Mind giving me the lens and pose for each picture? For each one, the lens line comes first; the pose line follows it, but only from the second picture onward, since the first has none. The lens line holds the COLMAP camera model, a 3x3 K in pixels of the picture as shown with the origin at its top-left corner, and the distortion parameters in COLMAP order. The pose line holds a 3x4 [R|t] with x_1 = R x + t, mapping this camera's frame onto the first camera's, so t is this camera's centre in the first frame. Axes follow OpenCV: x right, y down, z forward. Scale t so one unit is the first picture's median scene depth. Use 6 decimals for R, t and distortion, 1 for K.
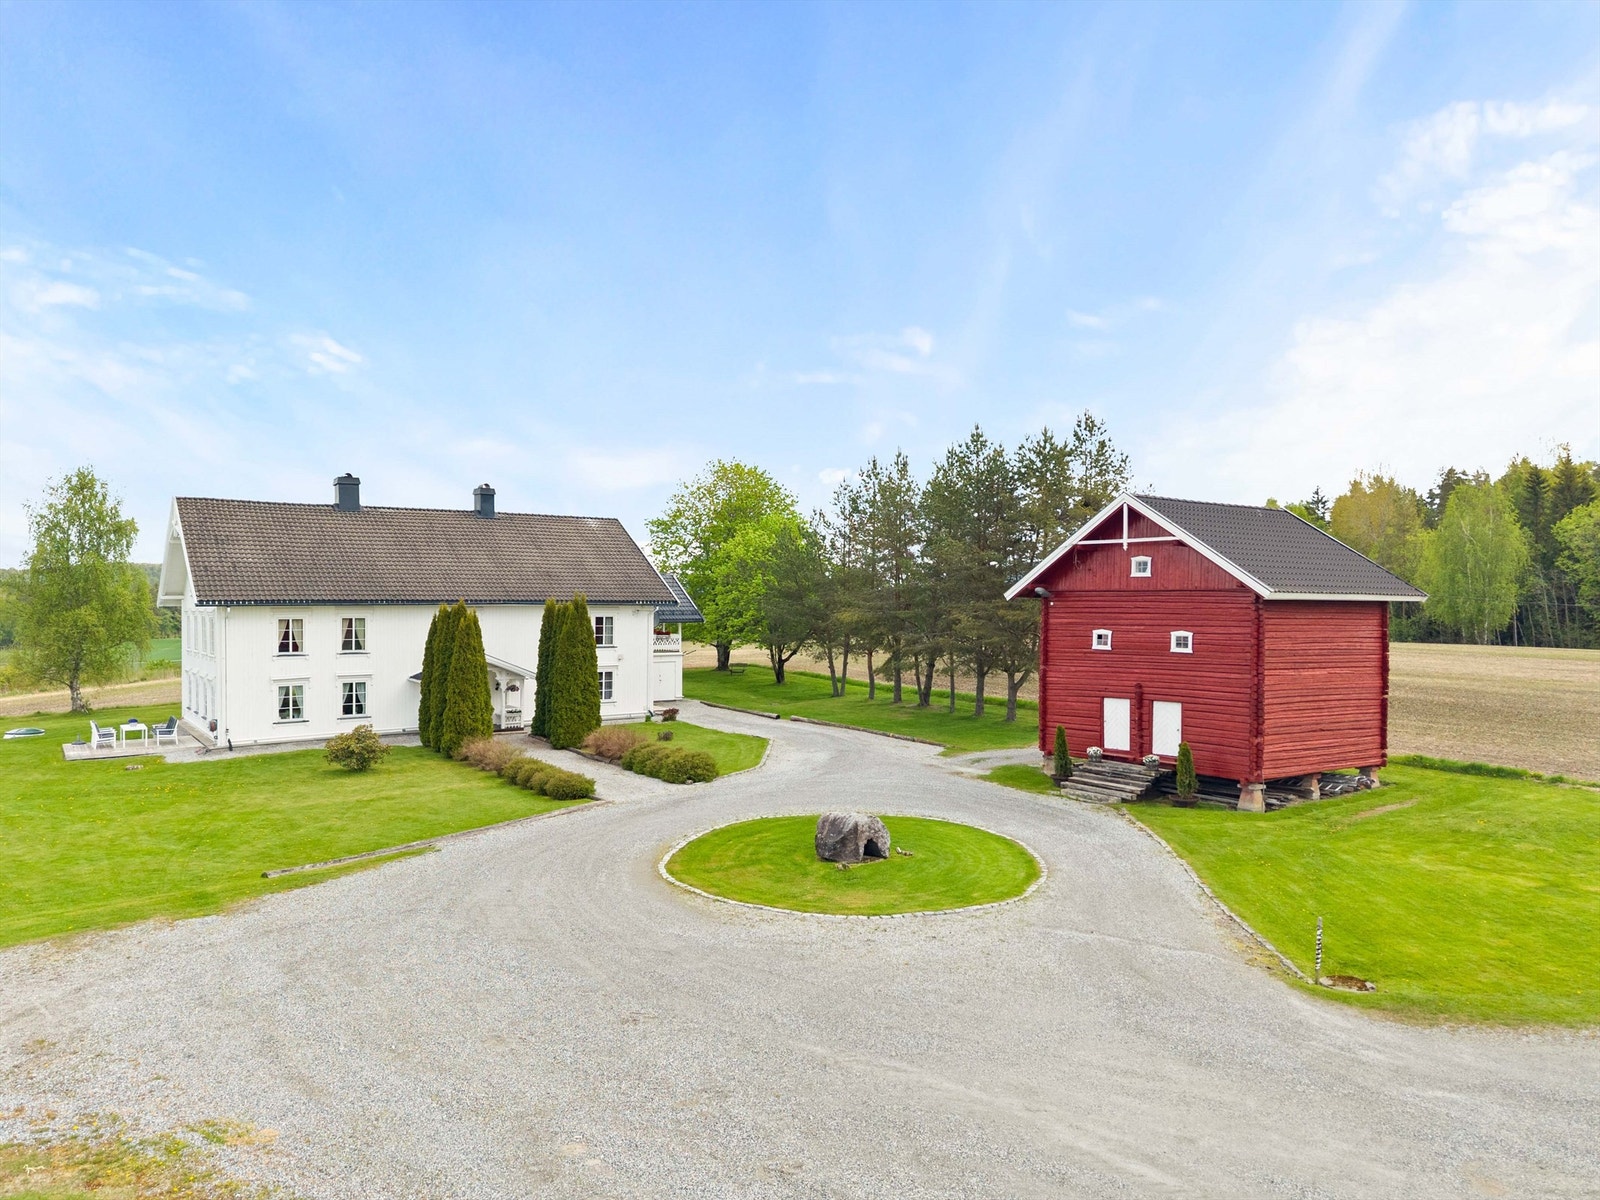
lens RADIAL K [[1097.0, 0, 800.0], [0, 1097.0, 600.0], [0, 0, 1]] dist [-0.001352, 0.000422]
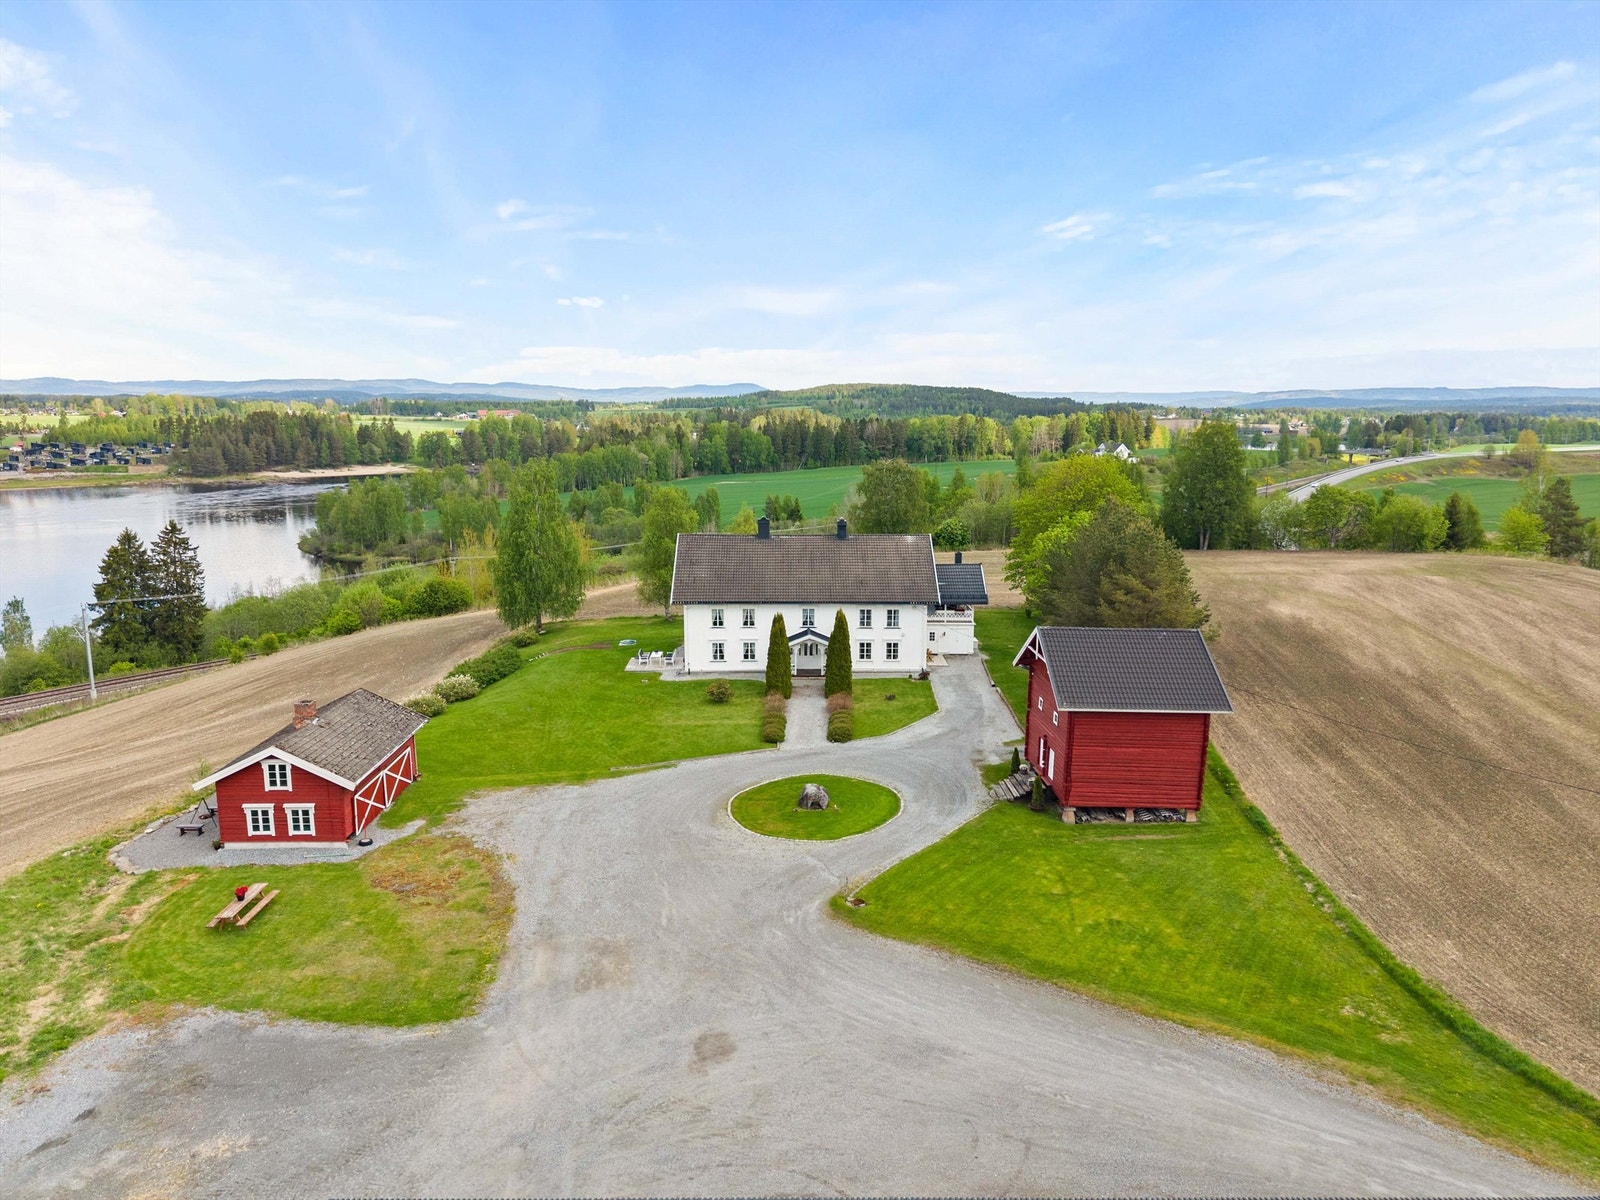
lens RADIAL K [[1064.0, 0, 800.0], [0, 1064.0, 600.0], [0, 0, 1]] dist [0.048488, -0.063228]
pose [[0.819780, 0.101008, -0.563700, 0.906647], [0.000153, 0.984284, 0.176593, -0.422779], [0.572678, -0.144854, 0.806881, -0.540993]]
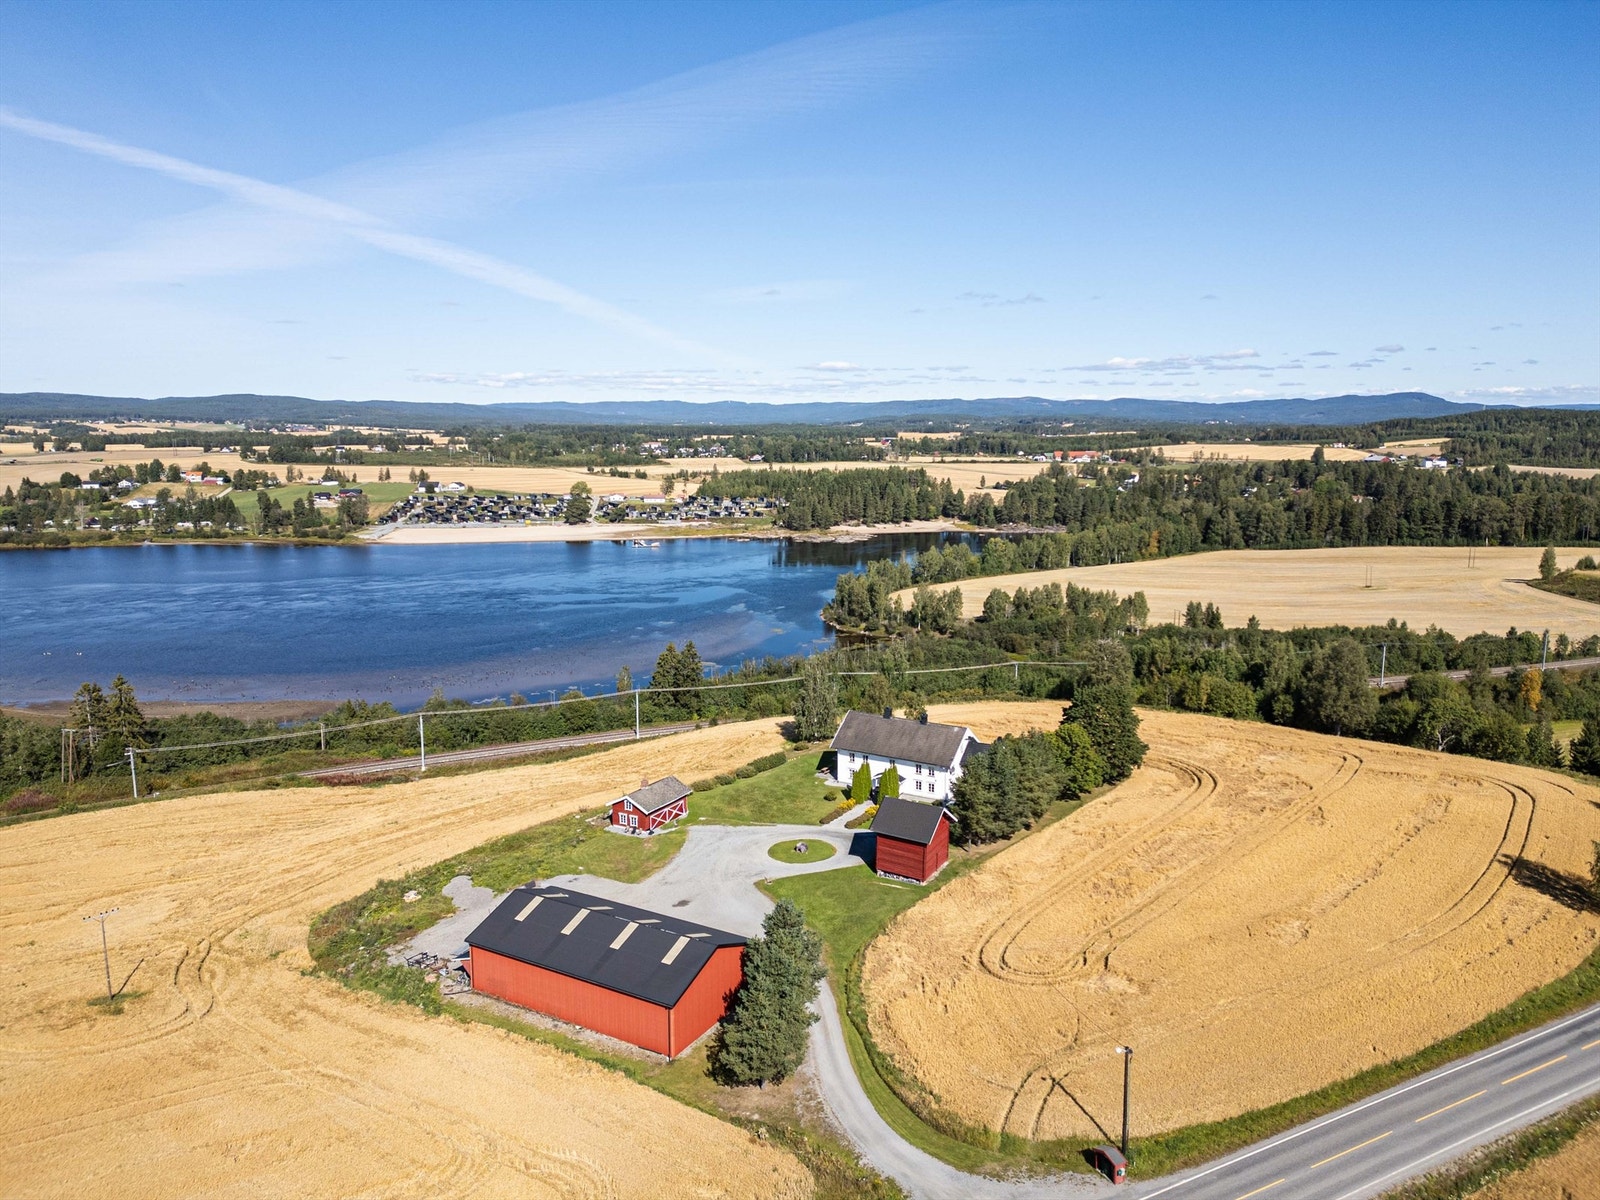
lens RADIAL K [[1119.3, 0, 800.0], [0, 1119.3, 600.0], [0, 0, 1]] dist [0.112246, -0.148096]
pose [[0.408828, 0.139843, -0.901834, 3.880800], [0.002973, 0.987981, 0.154549, -1.481002], [0.912607, -0.065865, 0.403498, -0.981220]]
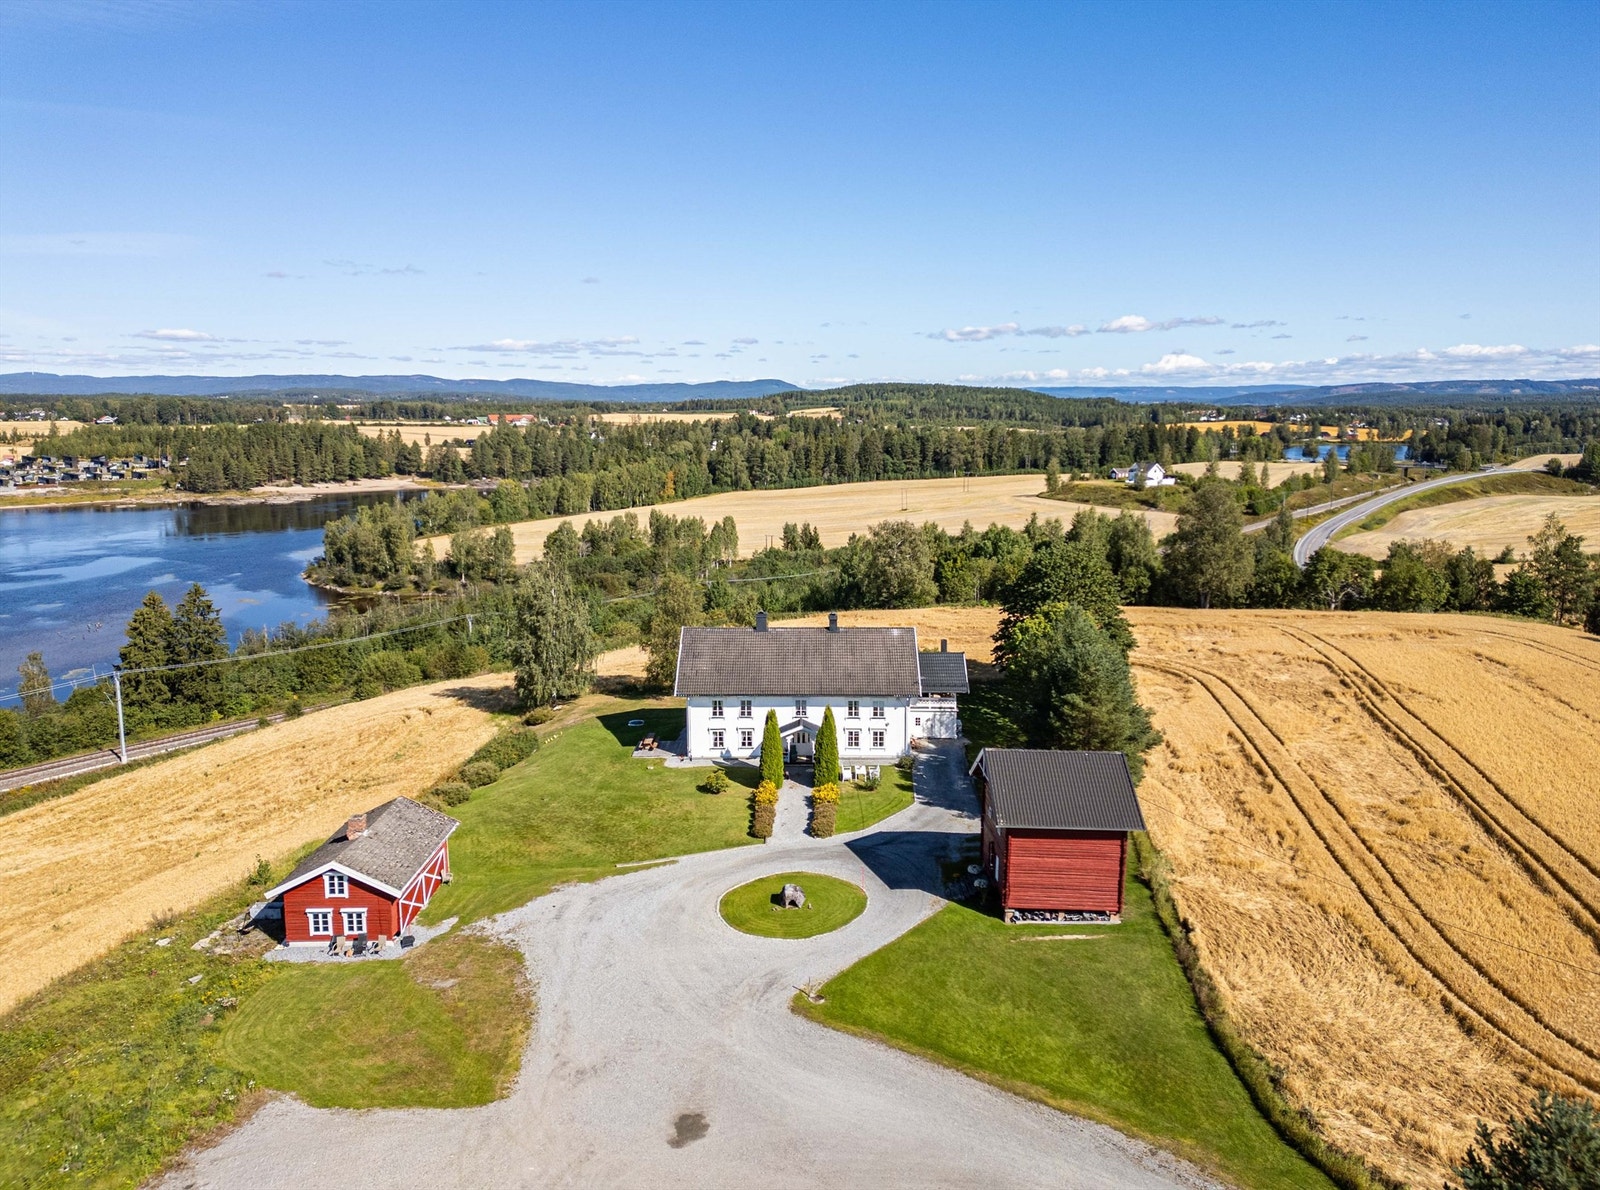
lens RADIAL K [[1130.9, 0, 810.9], [0, 1130.9, 592.0], [0, 0, 1]] dist [0.096144, -0.107679]
pose [[0.810979, 0.093259, -0.577595, 1.178153], [0.001961, 0.986776, 0.162079, -0.696152], [0.585072, -0.132575, 0.800072, -0.780088]]
